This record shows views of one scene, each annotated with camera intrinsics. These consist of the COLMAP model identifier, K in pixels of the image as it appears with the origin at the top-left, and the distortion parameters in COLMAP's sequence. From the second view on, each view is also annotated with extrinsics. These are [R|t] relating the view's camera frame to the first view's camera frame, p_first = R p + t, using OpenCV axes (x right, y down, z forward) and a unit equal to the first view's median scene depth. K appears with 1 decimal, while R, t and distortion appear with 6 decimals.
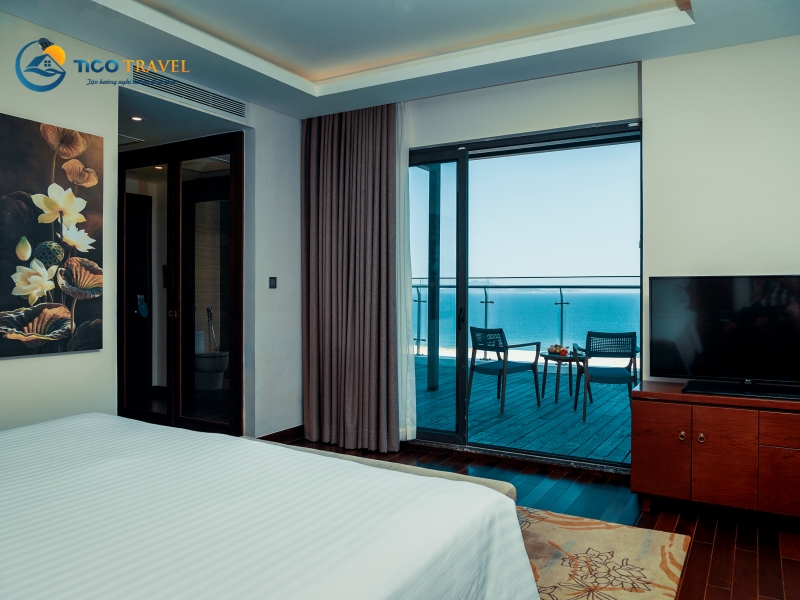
lens RADIAL K [[610.1, 0, 400.0], [0, 610.1, 300.0], [0, 0, 1]] dist [-0.002410, -0.002535]
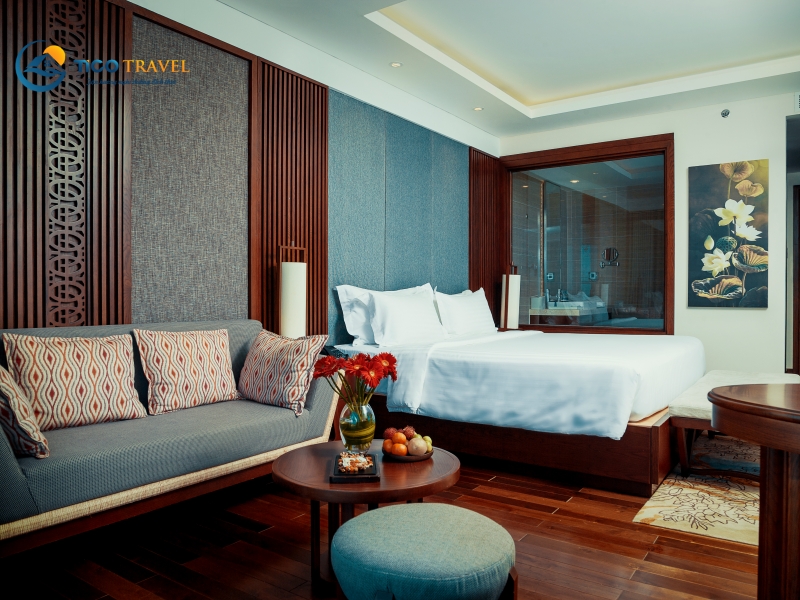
lens RADIAL K [[610.1, 0, 400.0], [0, 610.1, 300.0], [0, 0, 1]] dist [-0.002410, -0.002535]
pose [[-0.069337, 0.006427, -0.997573, 1.029837], [-0.019901, 0.999771, 0.007825, 0.070921], [0.997395, 0.020395, -0.069194, 0.256097]]
